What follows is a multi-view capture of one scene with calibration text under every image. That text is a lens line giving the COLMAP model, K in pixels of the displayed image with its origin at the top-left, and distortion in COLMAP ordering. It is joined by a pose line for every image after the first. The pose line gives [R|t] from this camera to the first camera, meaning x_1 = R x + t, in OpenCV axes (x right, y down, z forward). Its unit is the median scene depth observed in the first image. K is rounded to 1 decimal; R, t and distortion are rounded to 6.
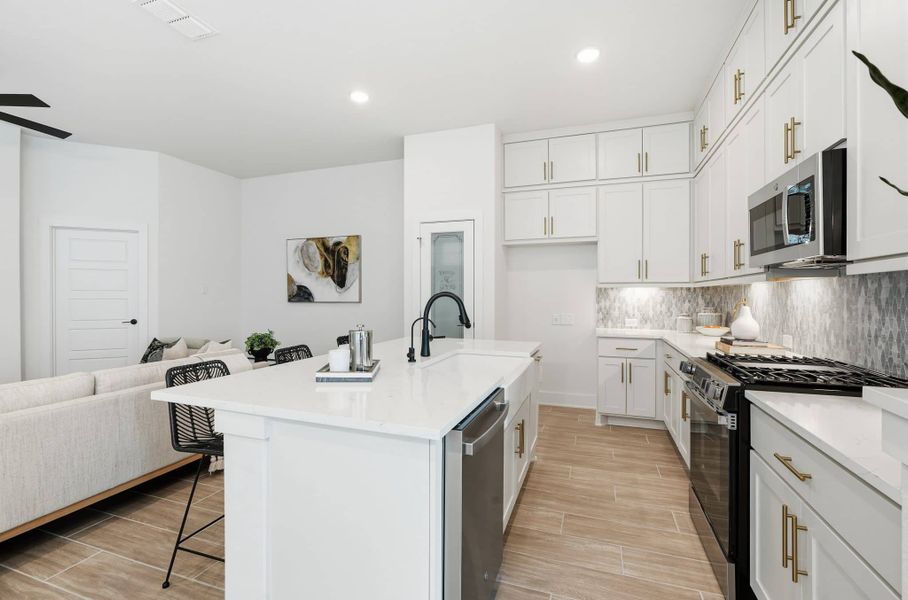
lens RADIAL K [[412.7, 0, 452.1], [0, 412.7, 296.1], [0, 0, 1]] dist [-0.016472, 0.007127]
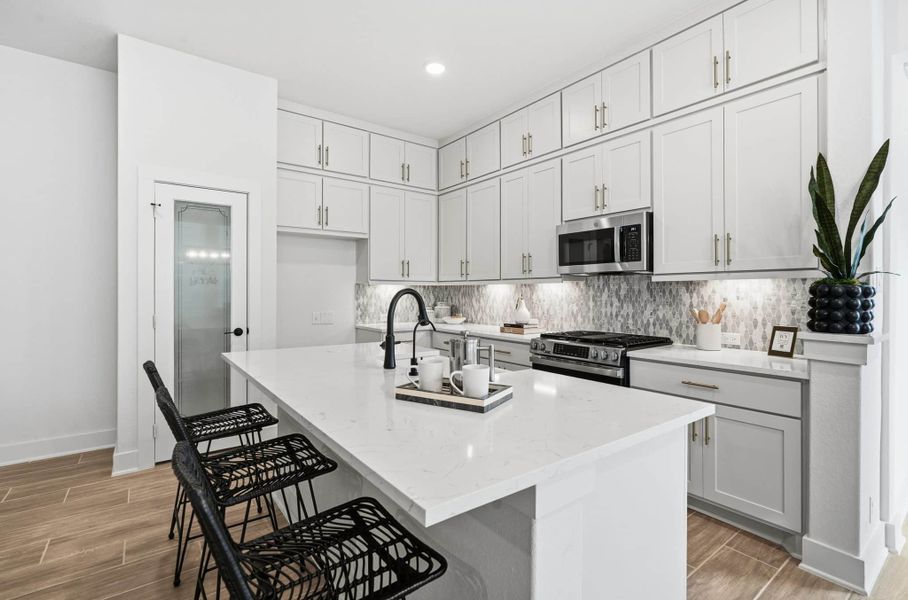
lens RADIAL K [[412.7, 0, 454.6], [0, 412.7, 295.1], [0, 0, 1]] dist [-0.016472, 0.007127]
pose [[0.551501, -0.005216, 0.834158, -0.373557], [0.000405, 0.999982, 0.005985, -0.000633], [-0.834174, -0.002963, 0.551493, 0.254799]]
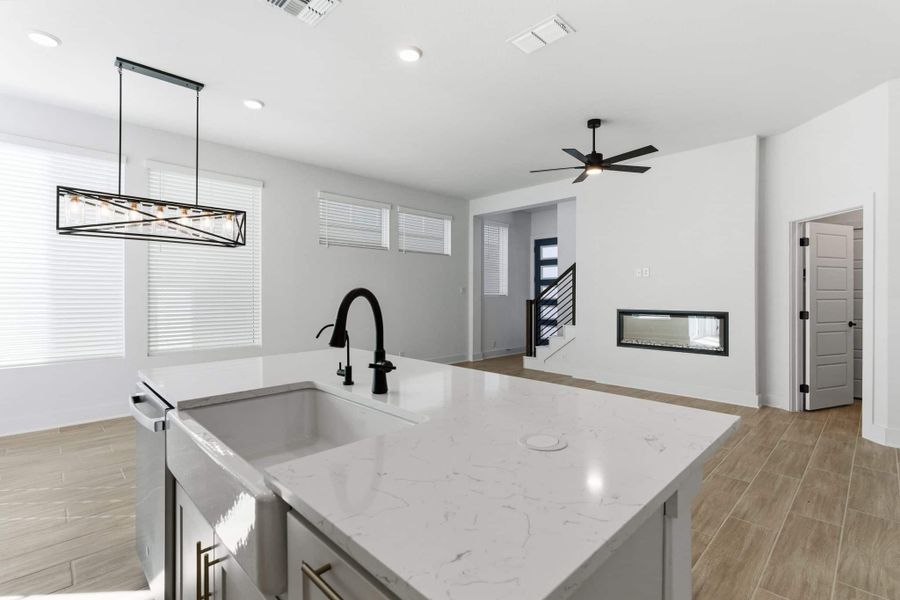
lens RADIAL K [[413.9, 0, 450.6], [0, 413.9, 292.9], [0, 0, 1]] dist [0.000158, 0.001183]
pose [[-0.438735, -0.005241, -0.898601, 0.247736], [-0.003463, 0.999985, -0.004142, -0.000181], [0.898610, 0.001294, -0.438747, 0.770829]]
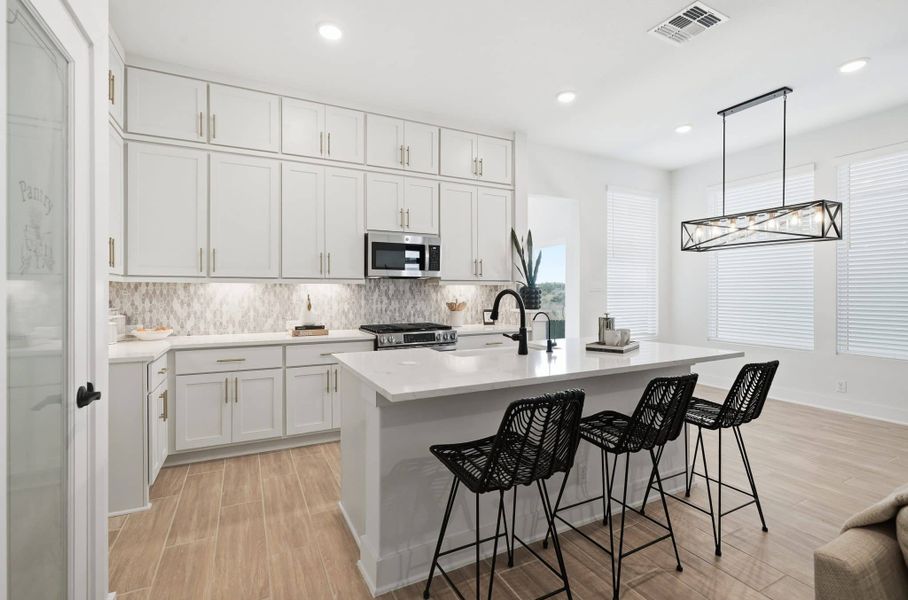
lens RADIAL K [[412.7, 0, 452.8], [0, 412.7, 294.5], [0, 0, 1]] dist [-0.016472, 0.007127]
pose [[-0.724256, -0.004554, 0.689517, -0.350737], [0.001316, 0.999967, 0.007986, -0.003169], [-0.689530, 0.006691, -0.724226, 1.031325]]
